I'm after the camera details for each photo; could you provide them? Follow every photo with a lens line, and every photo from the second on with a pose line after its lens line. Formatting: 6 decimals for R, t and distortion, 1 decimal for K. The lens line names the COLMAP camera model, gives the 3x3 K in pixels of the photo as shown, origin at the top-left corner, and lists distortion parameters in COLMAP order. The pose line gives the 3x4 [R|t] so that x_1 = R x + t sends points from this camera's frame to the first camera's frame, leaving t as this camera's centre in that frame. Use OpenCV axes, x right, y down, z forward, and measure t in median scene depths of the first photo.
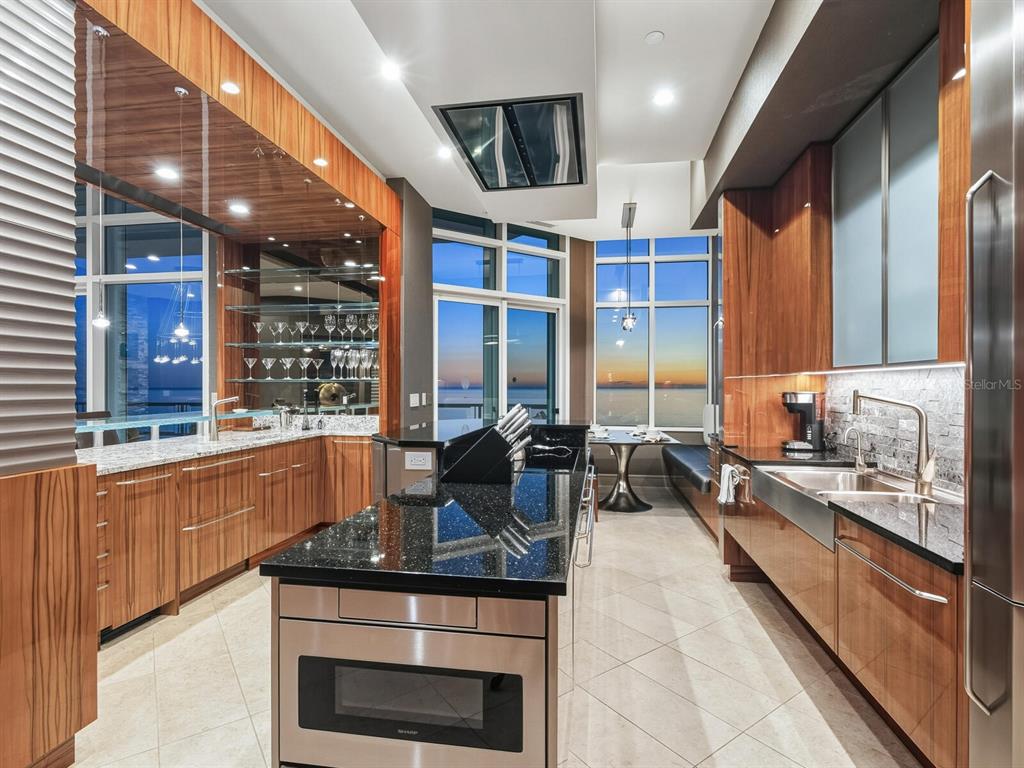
lens RADIAL K [[527.1, 0, 517.9], [0, 527.1, 384.3], [0, 0, 1]] dist [0.004386, -0.000053]
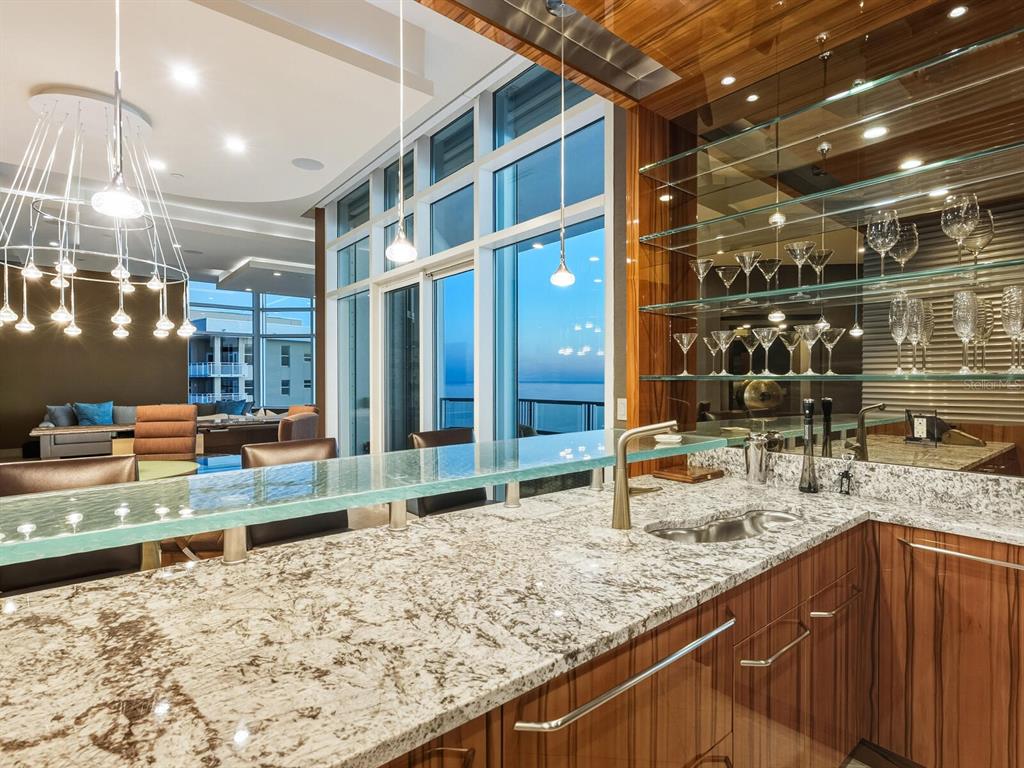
lens RADIAL K [[527.1, 0, 515.9], [0, 527.1, 380.4], [0, 0, 1]] dist [0.004386, -0.000053]
pose [[0.750123, -0.000395, -0.661298, -0.293777], [0.002478, 0.999994, 0.002214, -0.006019], [0.661293, -0.003299, 0.750120, 0.512238]]
